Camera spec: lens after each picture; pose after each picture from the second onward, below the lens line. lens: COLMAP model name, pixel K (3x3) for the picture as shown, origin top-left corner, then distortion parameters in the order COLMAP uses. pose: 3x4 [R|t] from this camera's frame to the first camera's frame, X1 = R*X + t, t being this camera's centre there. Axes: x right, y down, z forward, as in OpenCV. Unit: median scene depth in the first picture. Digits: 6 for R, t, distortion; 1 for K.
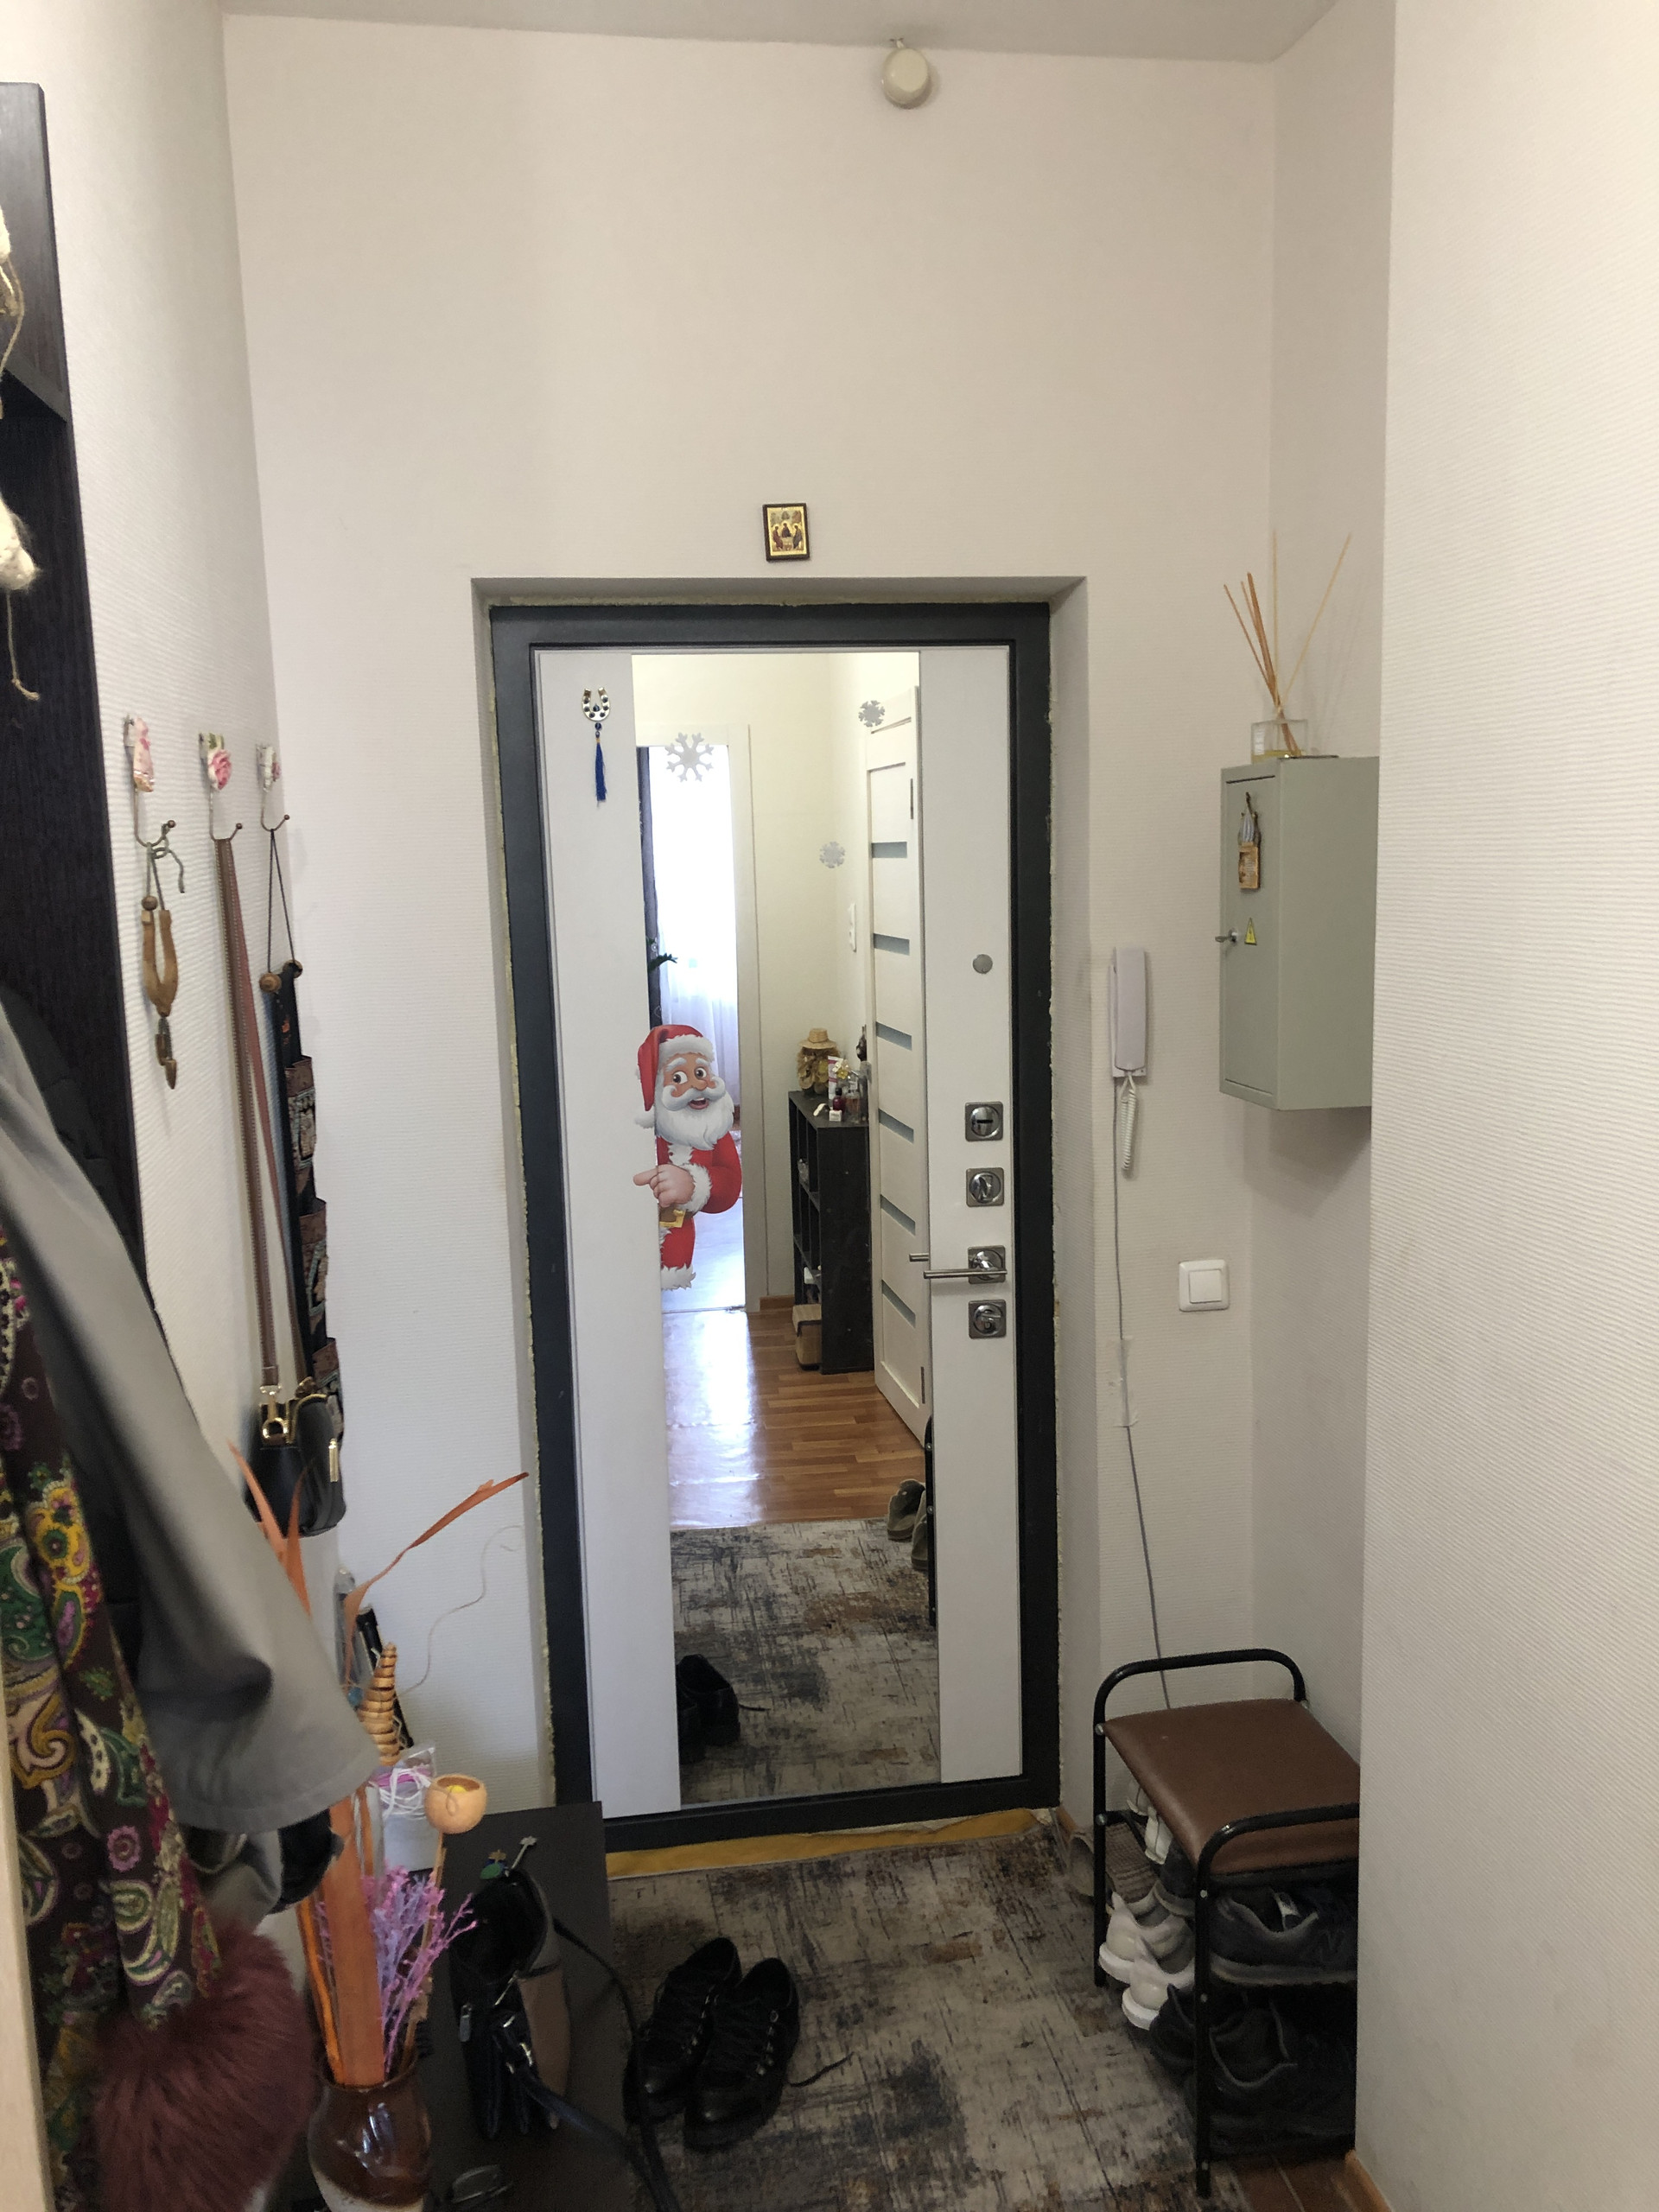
lens RADIAL K [[1812.6, 0, 846.2], [0, 1812.6, 1124.8], [0, 0, 1]] dist [0.051027, -0.052481]
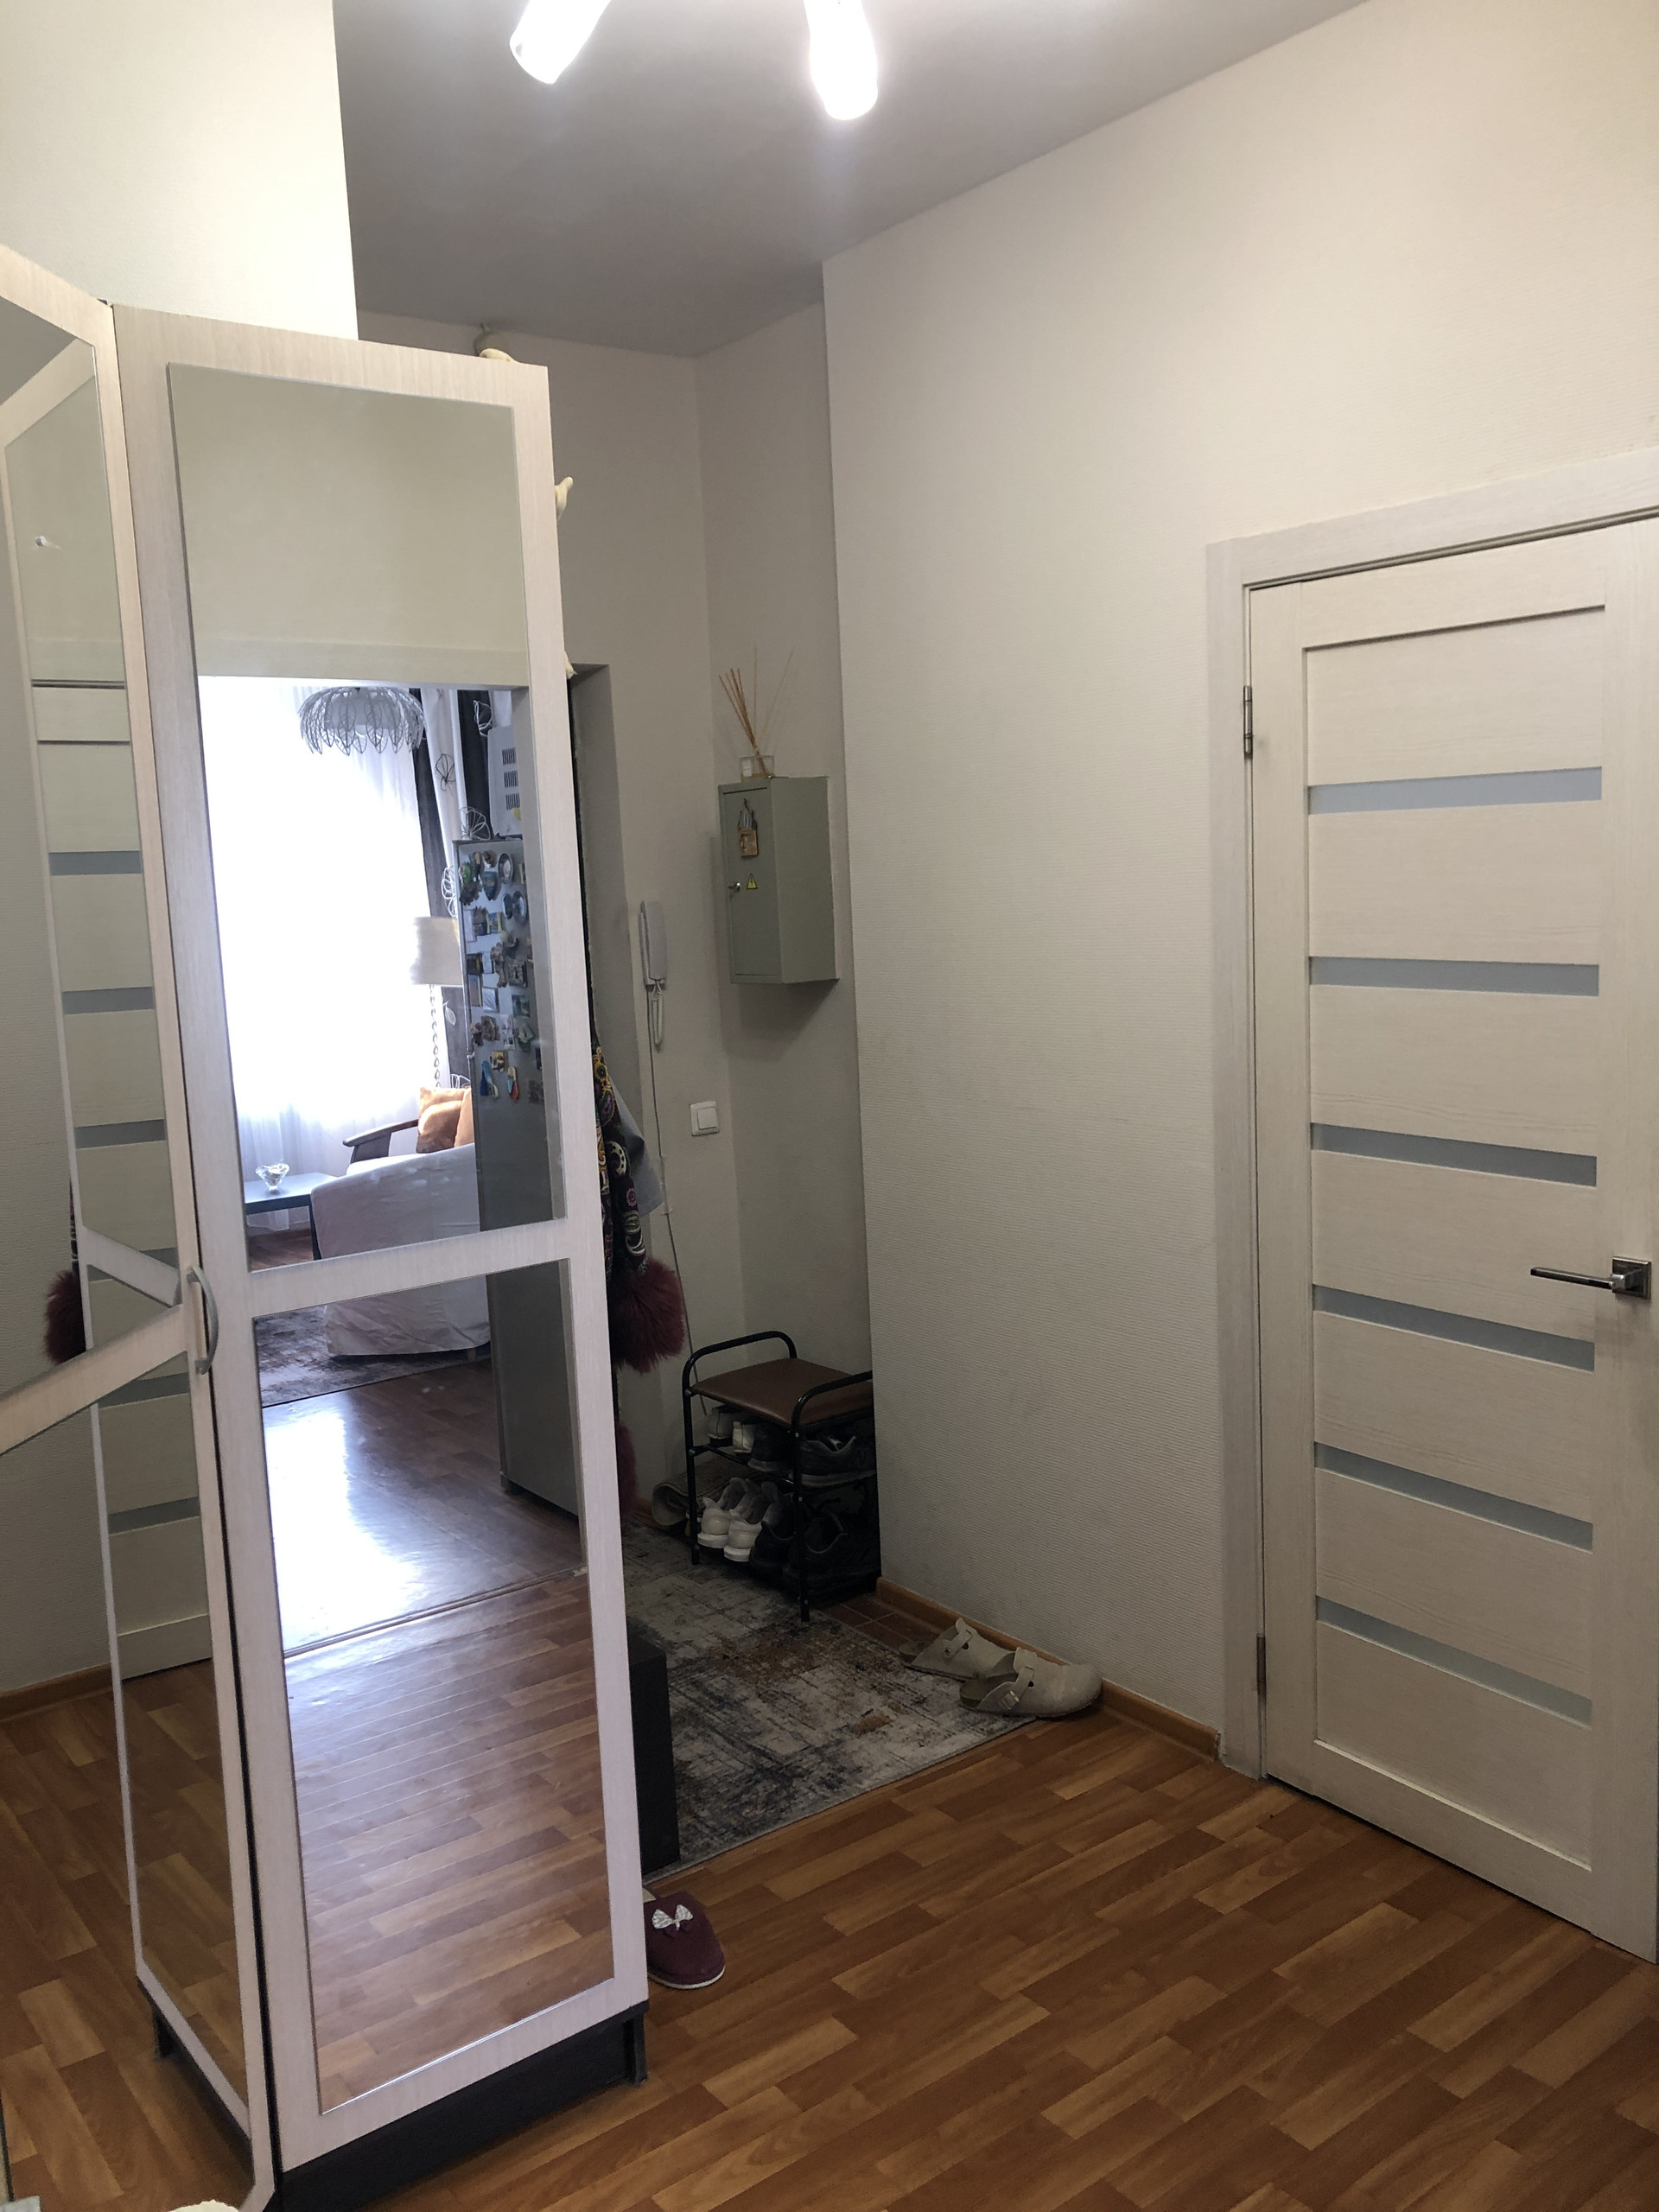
lens RADIAL K [[1812.6, 0, 822.5], [0, 1812.6, 1101.2], [0, 0, 1]] dist [0.051027, -0.052481]
pose [[0.884306, -0.074120, 0.460988, -0.459770], [0.094000, 0.995366, -0.020278, 0.123353], [-0.457348, 0.061264, 0.887175, -0.455134]]
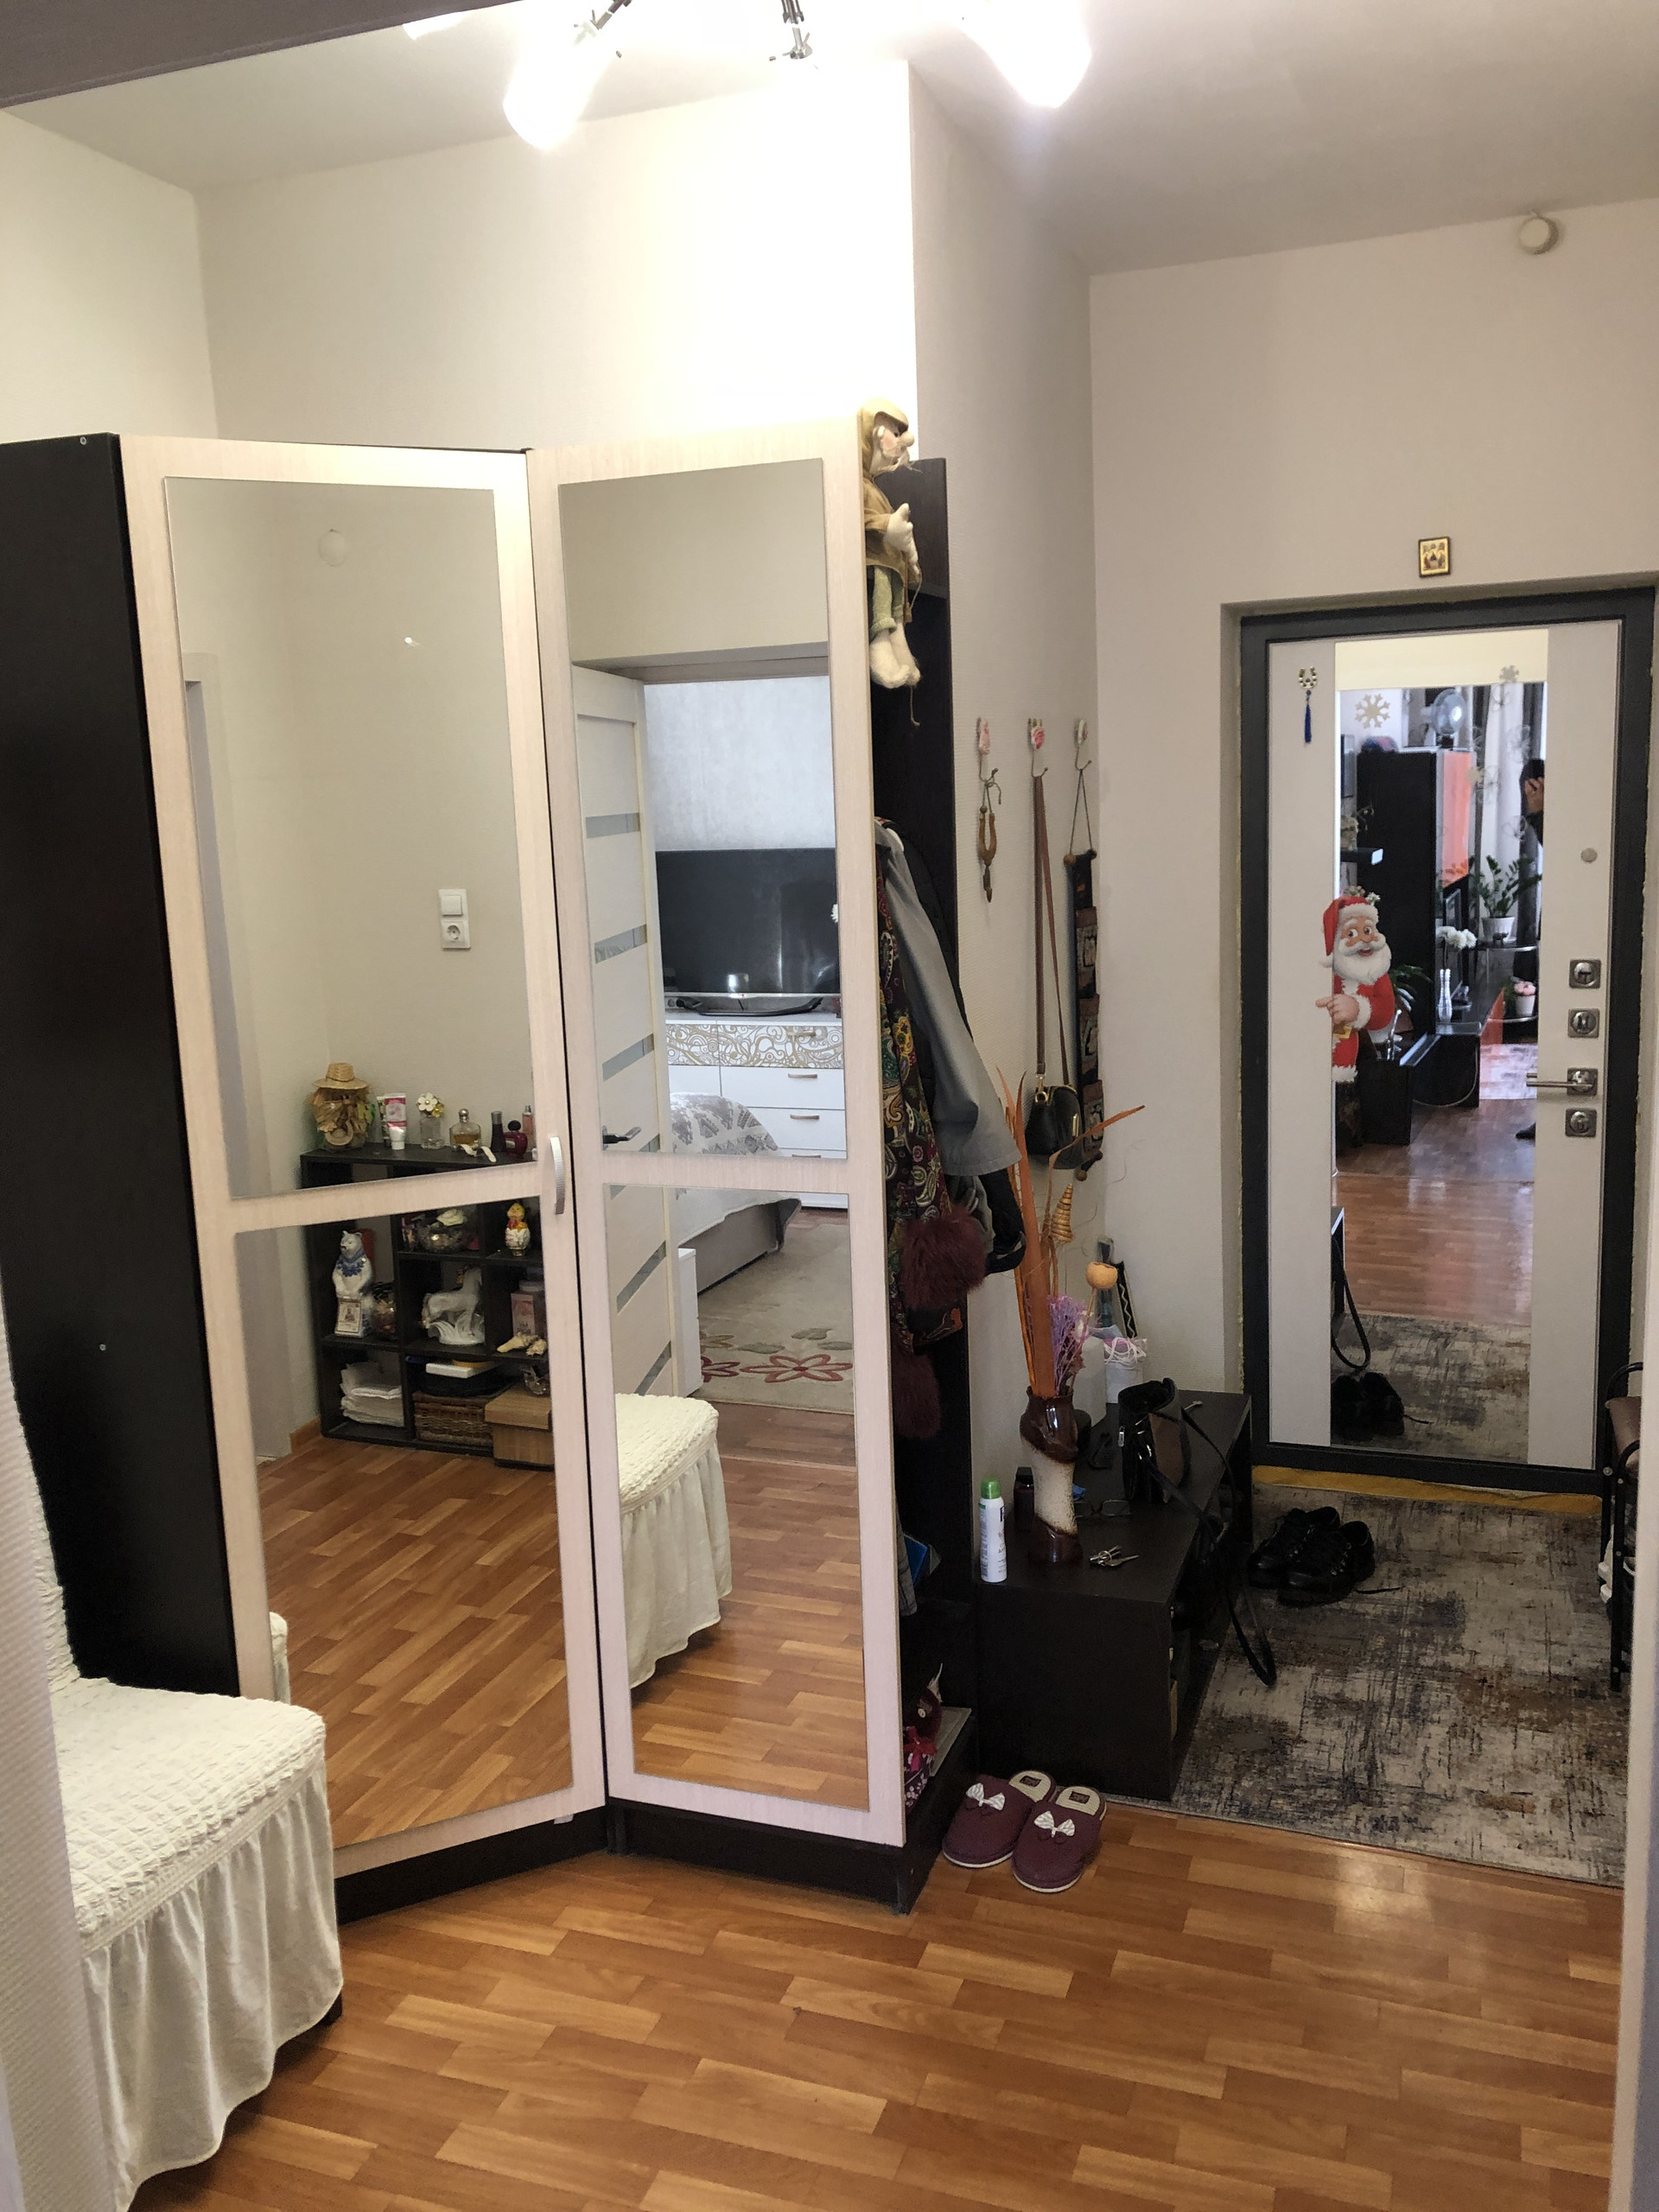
lens RADIAL K [[1812.6, 0, 855.2], [0, 1812.6, 1108.5], [0, 0, 1]] dist [0.051027, -0.052481]
pose [[0.873361, 0.074677, -0.481315, 0.291492], [-0.059639, 0.997137, 0.046491, 0.074223], [0.483409, -0.011898, 0.875314, -0.501053]]
